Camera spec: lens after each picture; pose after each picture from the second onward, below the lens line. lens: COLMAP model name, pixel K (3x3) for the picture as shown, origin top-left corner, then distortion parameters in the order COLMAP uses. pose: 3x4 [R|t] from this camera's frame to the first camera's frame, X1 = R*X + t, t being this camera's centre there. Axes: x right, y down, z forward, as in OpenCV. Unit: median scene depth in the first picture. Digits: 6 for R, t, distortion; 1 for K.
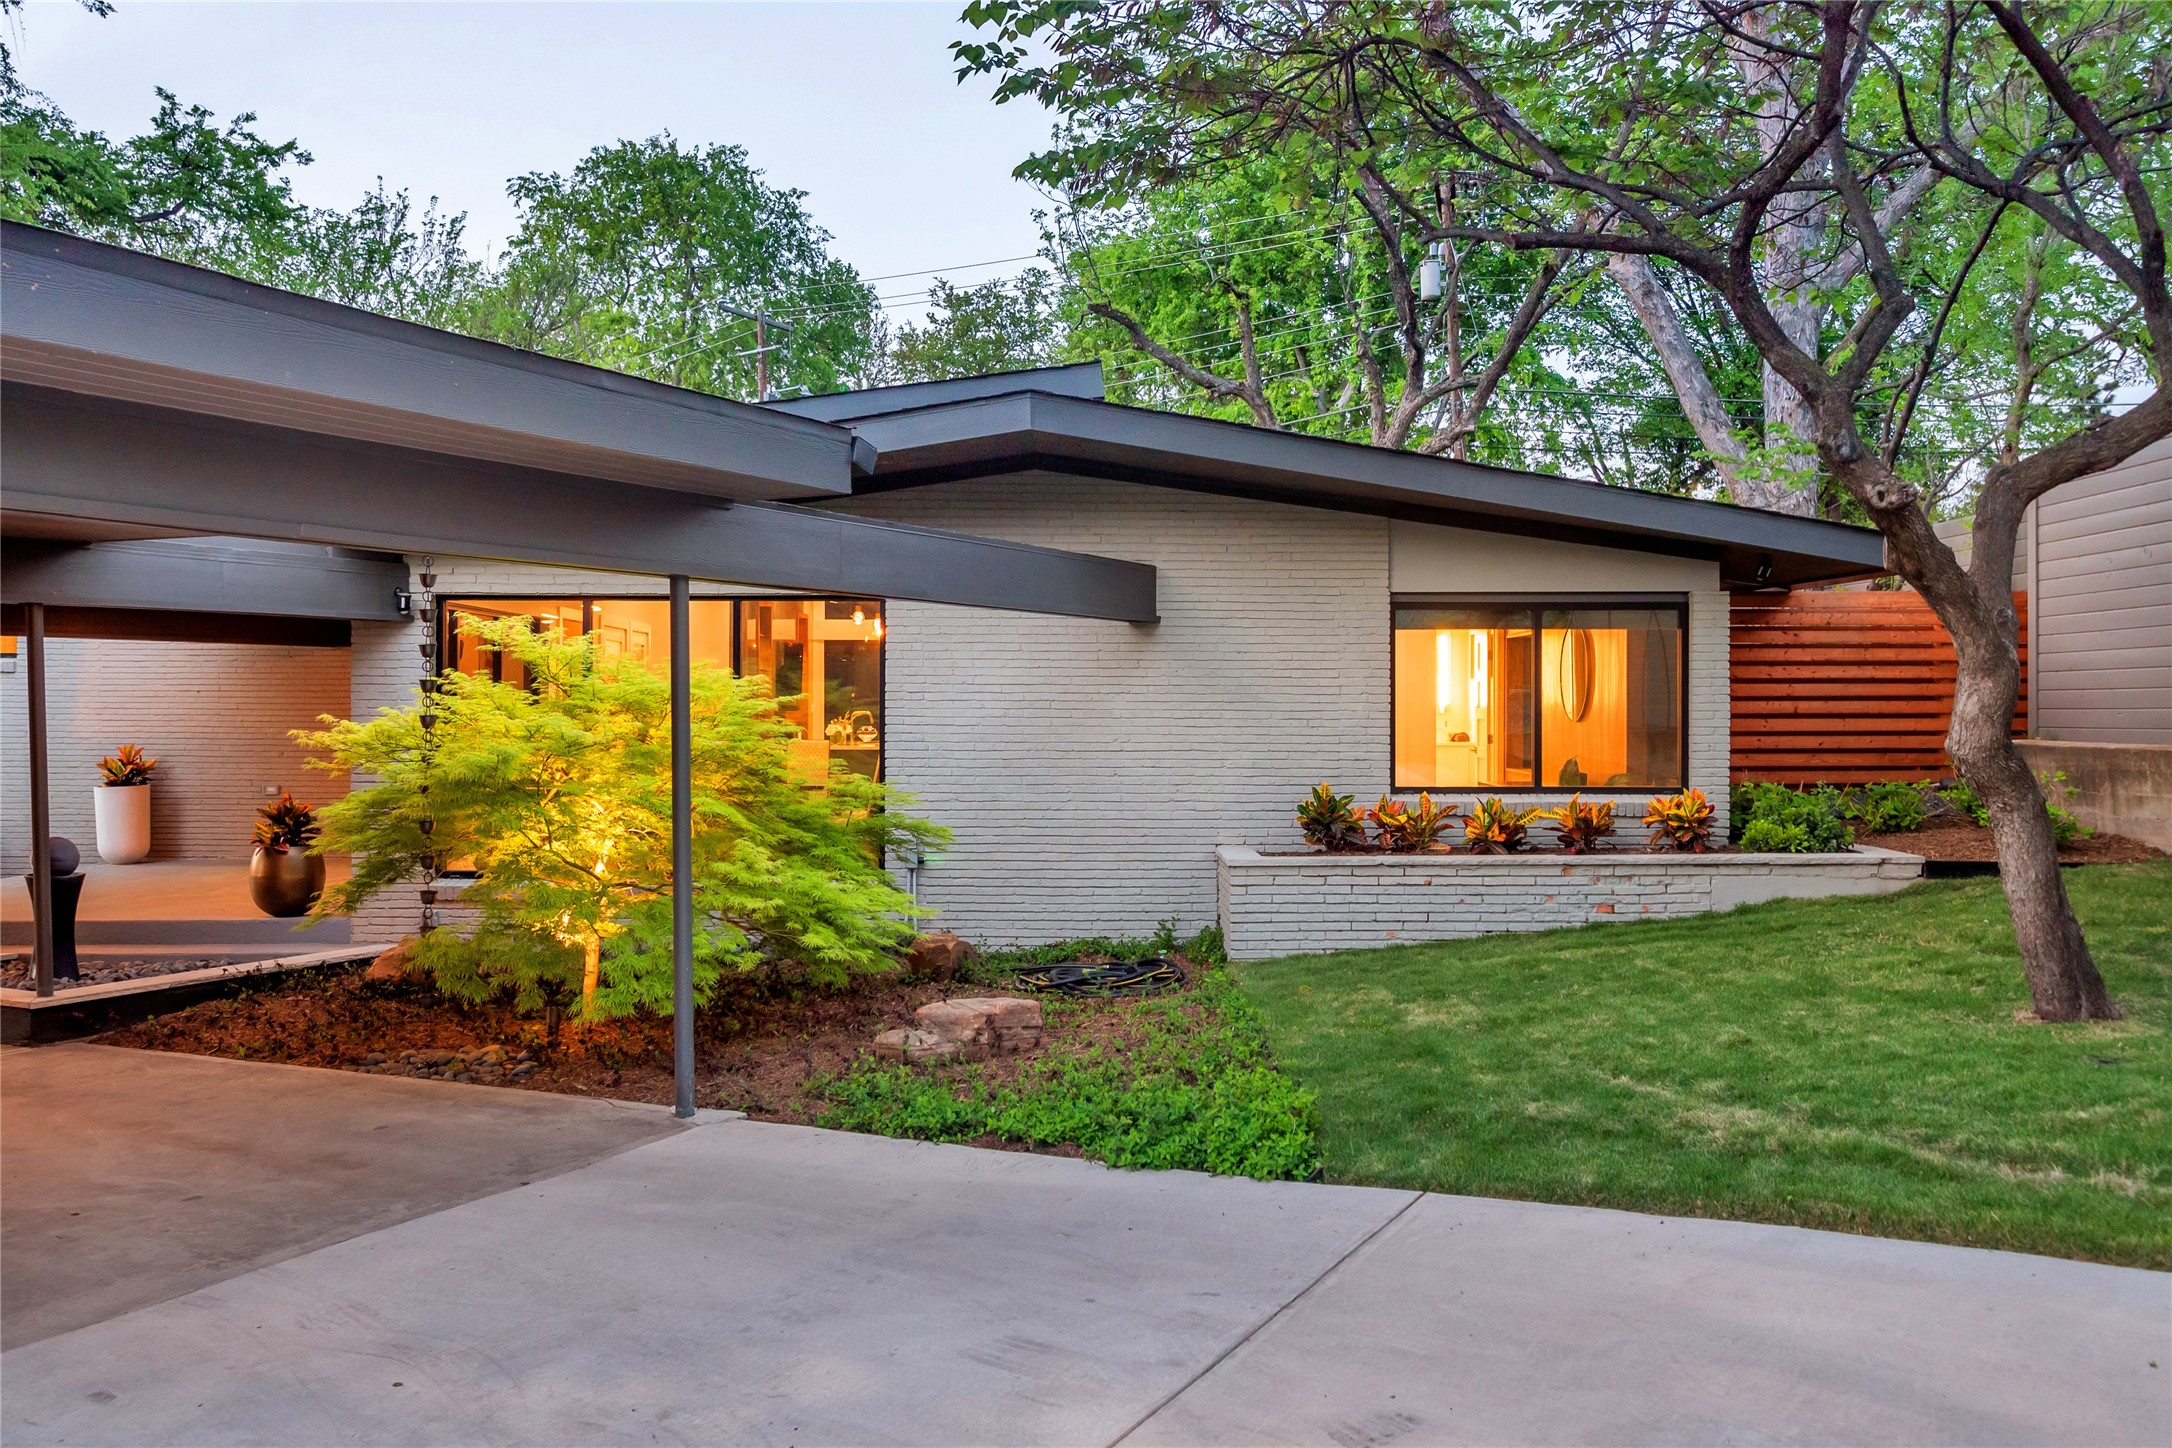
lens RADIAL K [[1853.1, 0, 1083.2], [0, 1853.1, 691.0], [0, 0, 1]] dist [-0.000809, -0.002149]
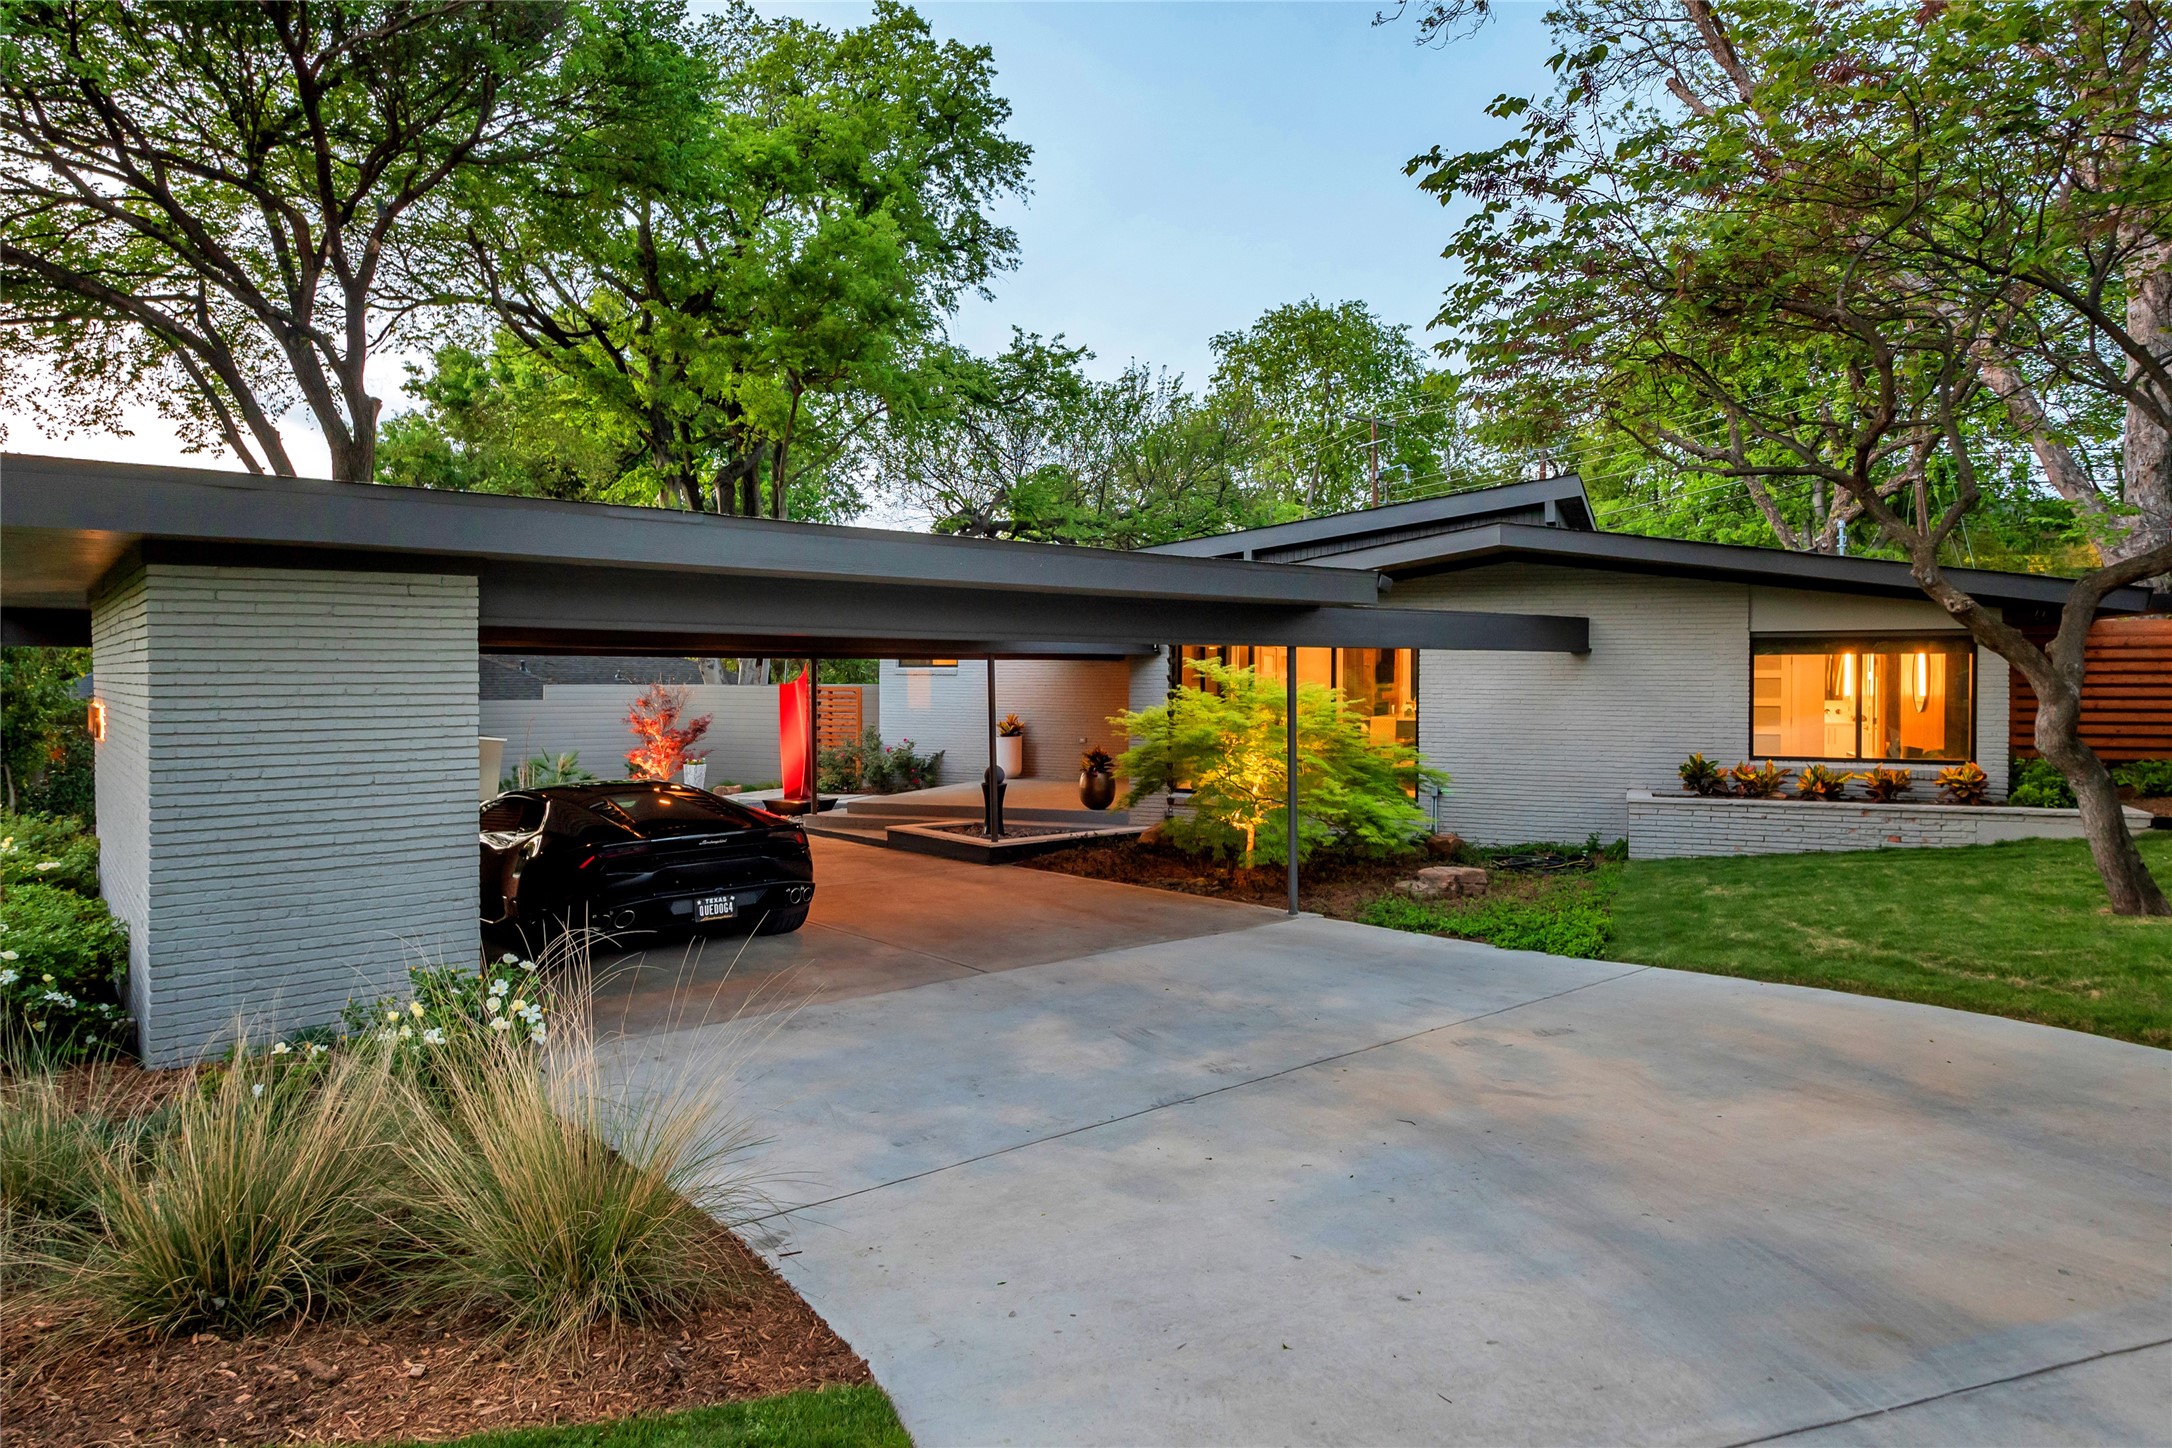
lens RADIAL K [[1272.9, 0, 1086.0], [0, 1272.9, 724.0], [0, 0, 1]] dist [-0.003767, -0.001686]
pose [[0.922269, 0.014724, -0.386269, 0.069500], [0.001186, 0.999162, 0.040918, -0.021492], [0.386547, -0.038196, 0.921478, -0.225542]]
